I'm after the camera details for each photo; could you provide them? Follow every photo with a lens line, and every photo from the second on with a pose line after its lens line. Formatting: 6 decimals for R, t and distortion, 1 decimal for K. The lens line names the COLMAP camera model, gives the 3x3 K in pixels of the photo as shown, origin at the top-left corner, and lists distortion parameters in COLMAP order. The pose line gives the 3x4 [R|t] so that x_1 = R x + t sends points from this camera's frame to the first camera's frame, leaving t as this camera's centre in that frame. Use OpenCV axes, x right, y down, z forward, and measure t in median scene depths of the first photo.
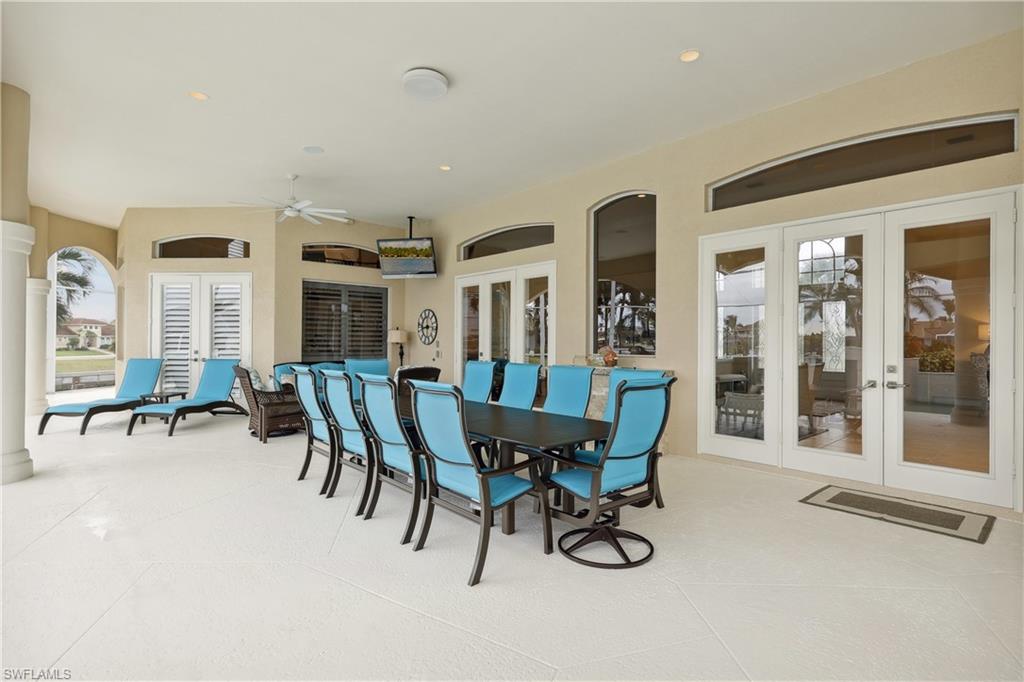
lens RADIAL K [[485.4, 0, 516.1], [0, 485.4, 345.7], [0, 0, 1]] dist [0.005106, 0.000234]
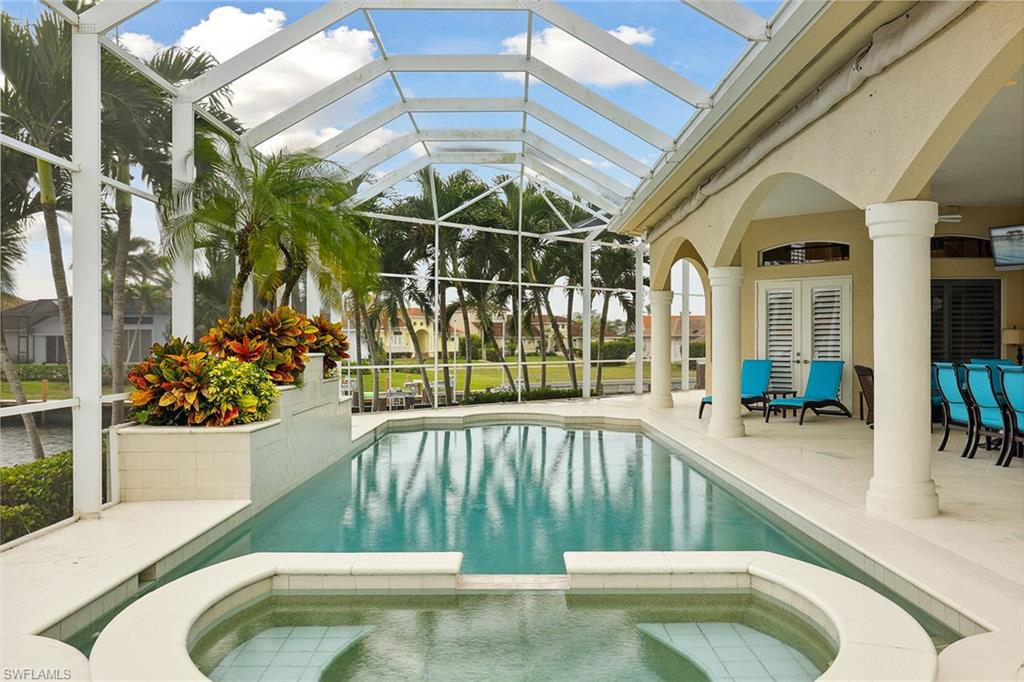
lens RADIAL K [[872.5, 0, 509.2], [0, 872.5, 345.2], [0, 0, 1]] dist [0.007941, 0.005806]
pose [[0.735990, -0.006596, -0.676961, 0.153188], [0.004043, 0.999978, -0.005347, 0.000819], [0.676981, 0.001198, 0.736000, -0.787861]]
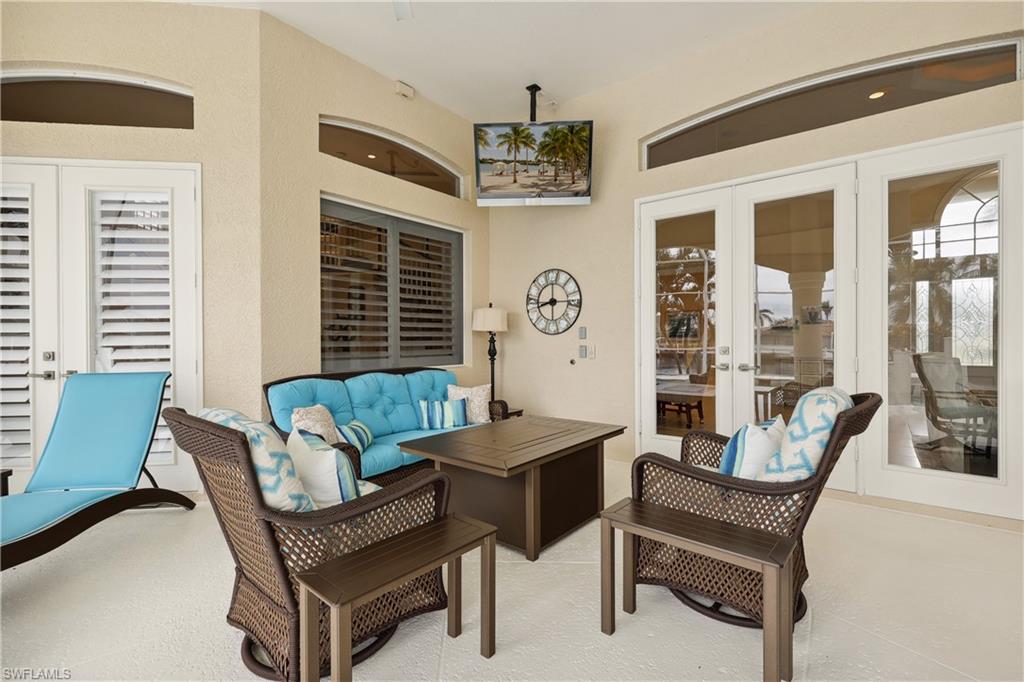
lens RADIAL K [[455.4, 0, 518.7], [0, 455.4, 341.0], [0, 0, 1]] dist [0.012591, 0.000252]
pose [[0.986198, -0.011535, 0.165170, -0.326909], [0.011430, 0.999933, 0.001589, 0.003975], [-0.165177, 0.000321, 0.986264, 0.542380]]
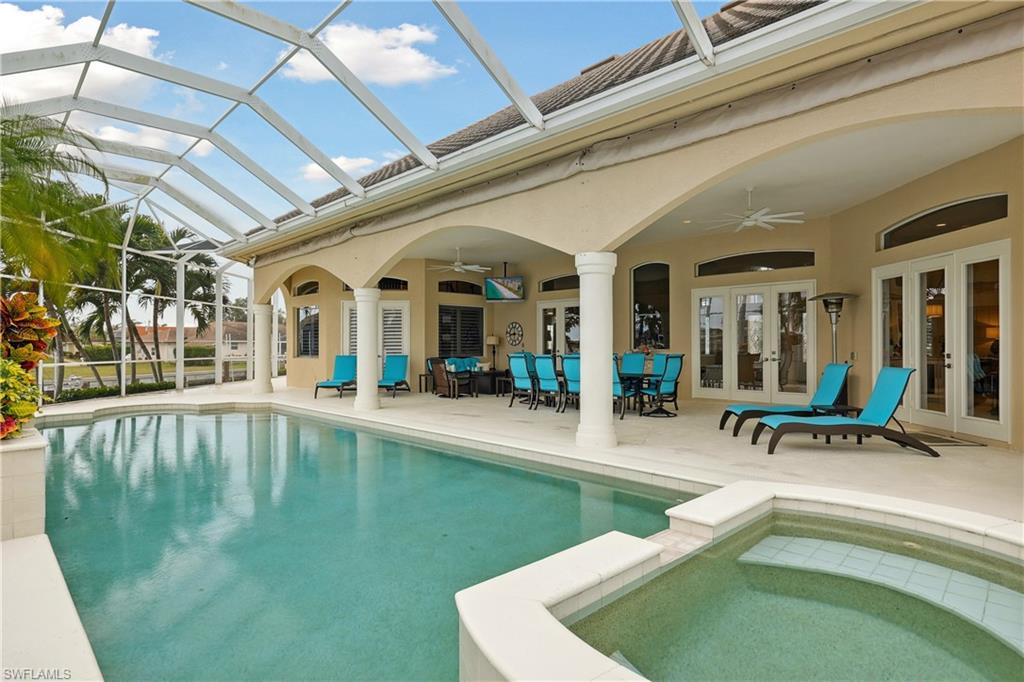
lens RADIAL K [[553.0, 0, 501.5], [0, 553.0, 342.9], [0, 0, 1]] dist [0.003801, 0.000233]
pose [[0.999688, -0.008772, 0.023377, -0.282293], [0.009015, 0.999906, -0.010309, 0.007310], [-0.023284, 0.010516, 0.999674, -0.768258]]
